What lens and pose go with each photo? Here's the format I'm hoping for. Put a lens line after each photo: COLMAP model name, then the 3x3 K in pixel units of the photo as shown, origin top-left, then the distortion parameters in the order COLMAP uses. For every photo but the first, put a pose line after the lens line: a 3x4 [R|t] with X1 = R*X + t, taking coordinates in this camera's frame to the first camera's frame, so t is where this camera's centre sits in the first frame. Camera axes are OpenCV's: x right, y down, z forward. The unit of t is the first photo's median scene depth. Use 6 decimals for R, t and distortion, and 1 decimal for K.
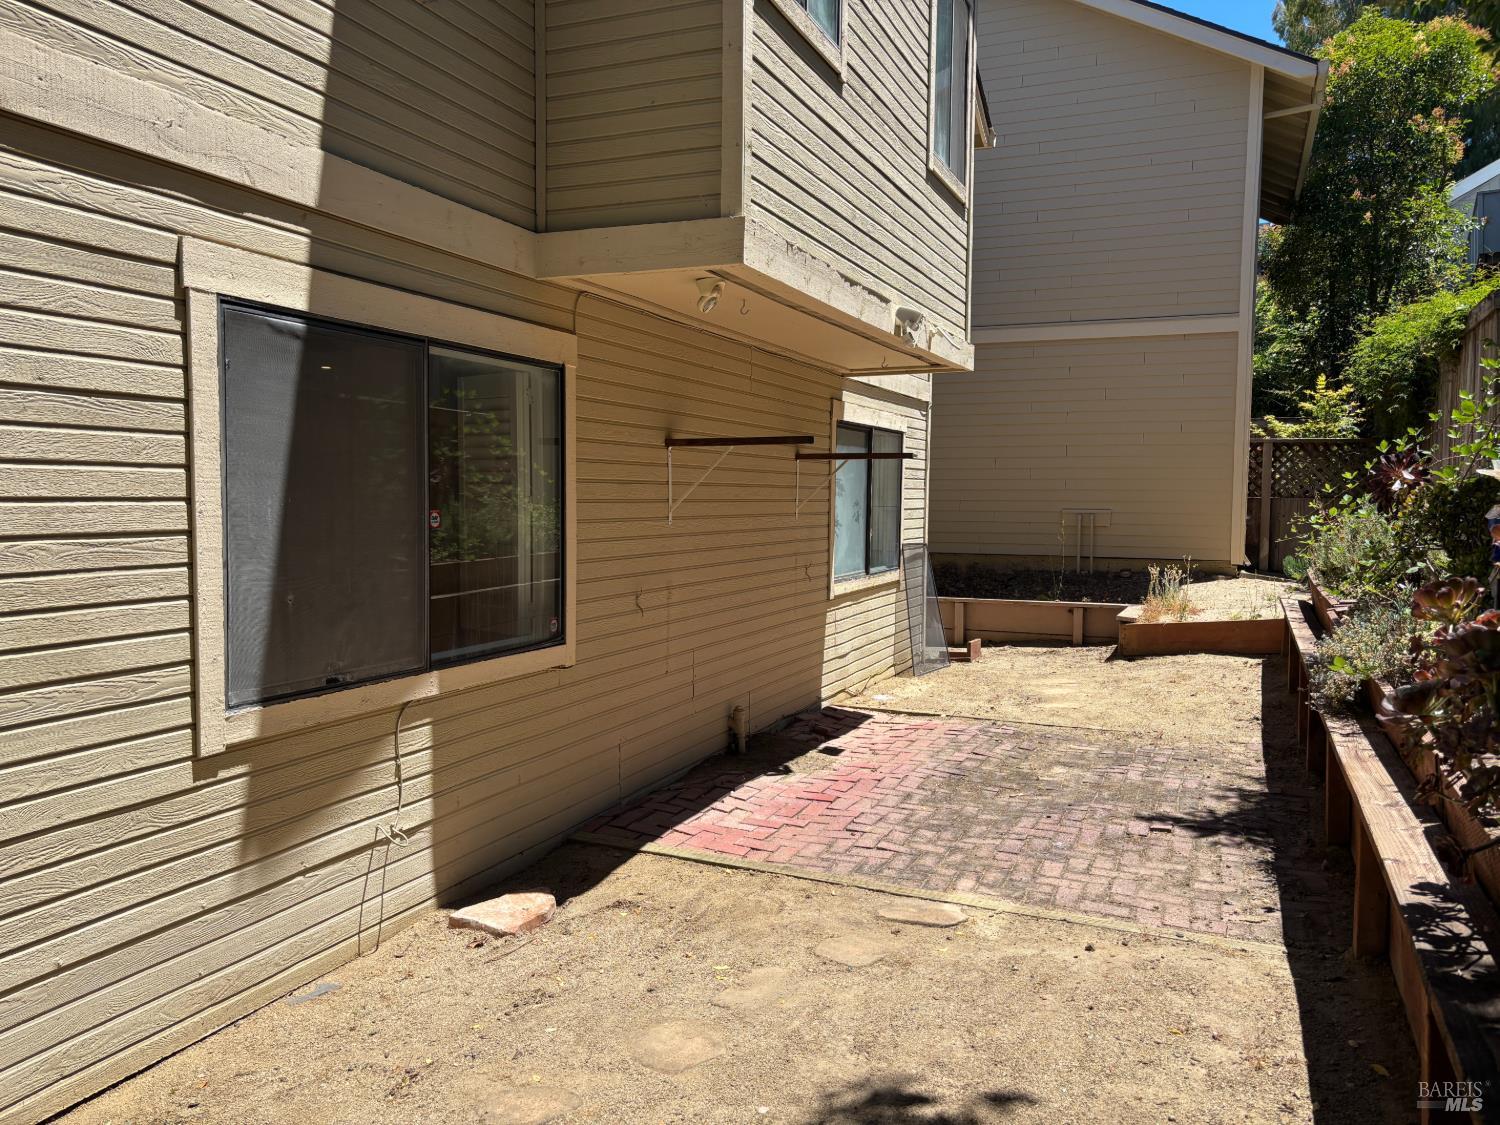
lens RADIAL K [[1138.1, 0, 751.4], [0, 1138.1, 563.8], [0, 0, 1]] dist [0.036560, -0.043512]
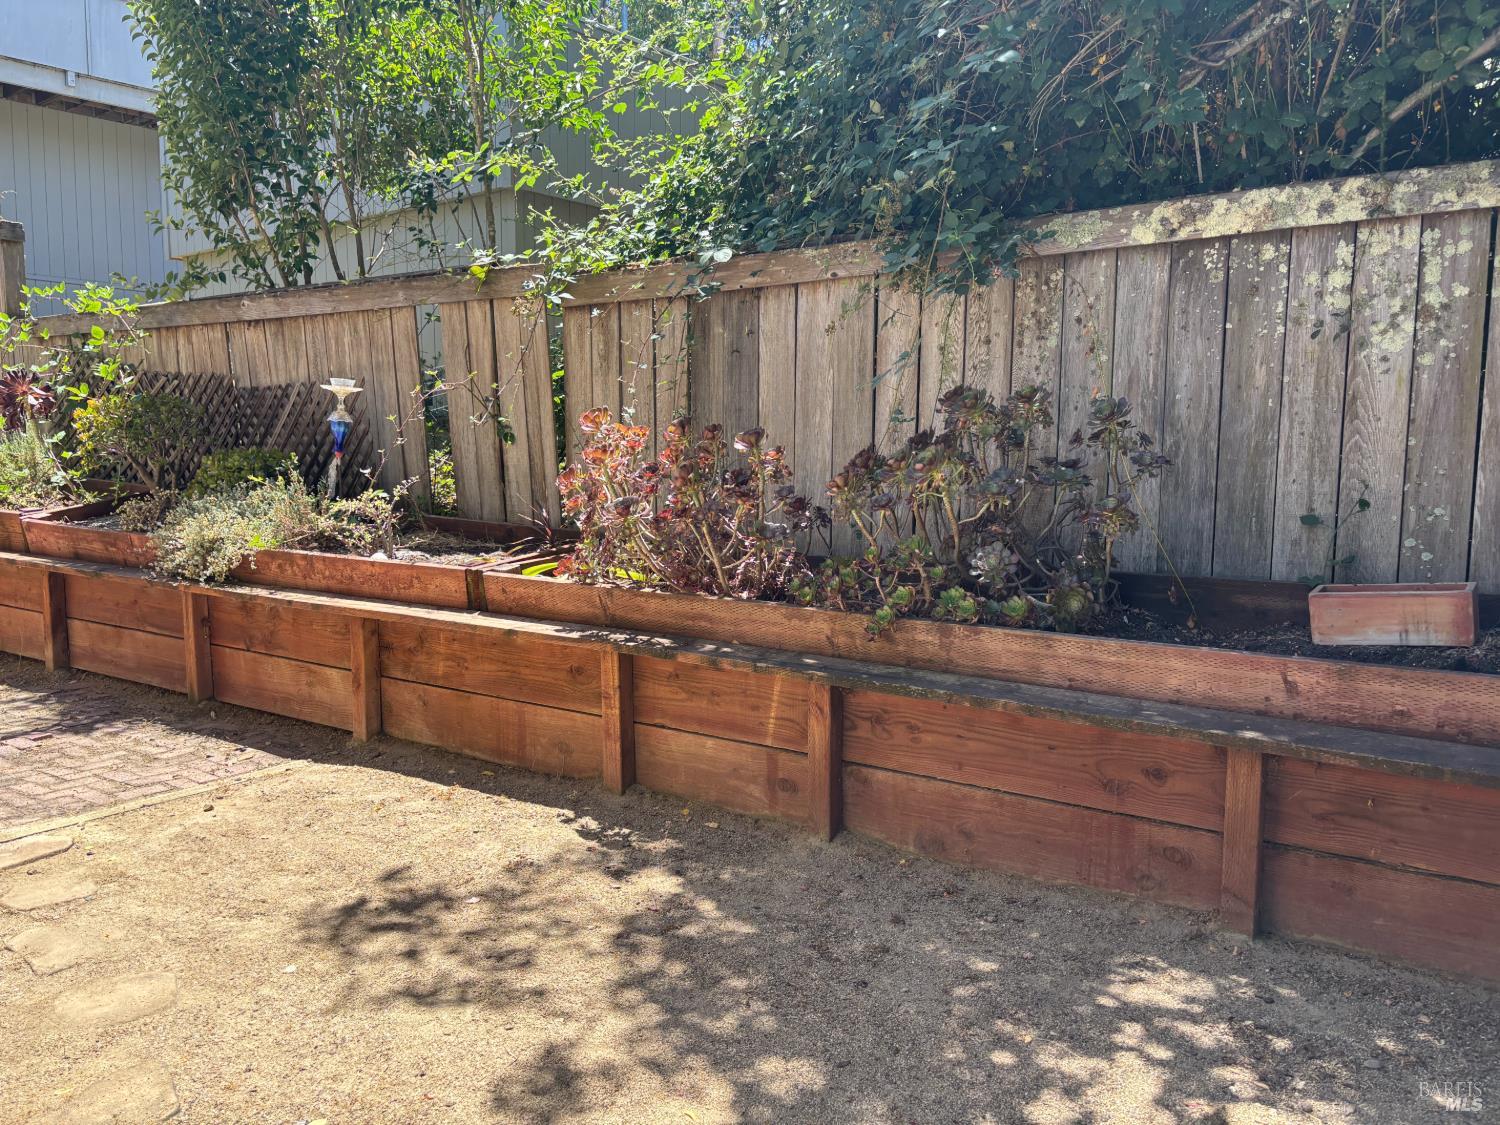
lens RADIAL K [[1138.1, 0, 750.7], [0, 1138.1, 564.5], [0, 0, 1]] dist [0.036560, -0.043512]
pose [[0.164963, -0.103836, 0.980819, -0.605372], [0.057698, 0.993756, 0.095502, 0.031523], [-0.984611, 0.040837, 0.169924, 0.281868]]
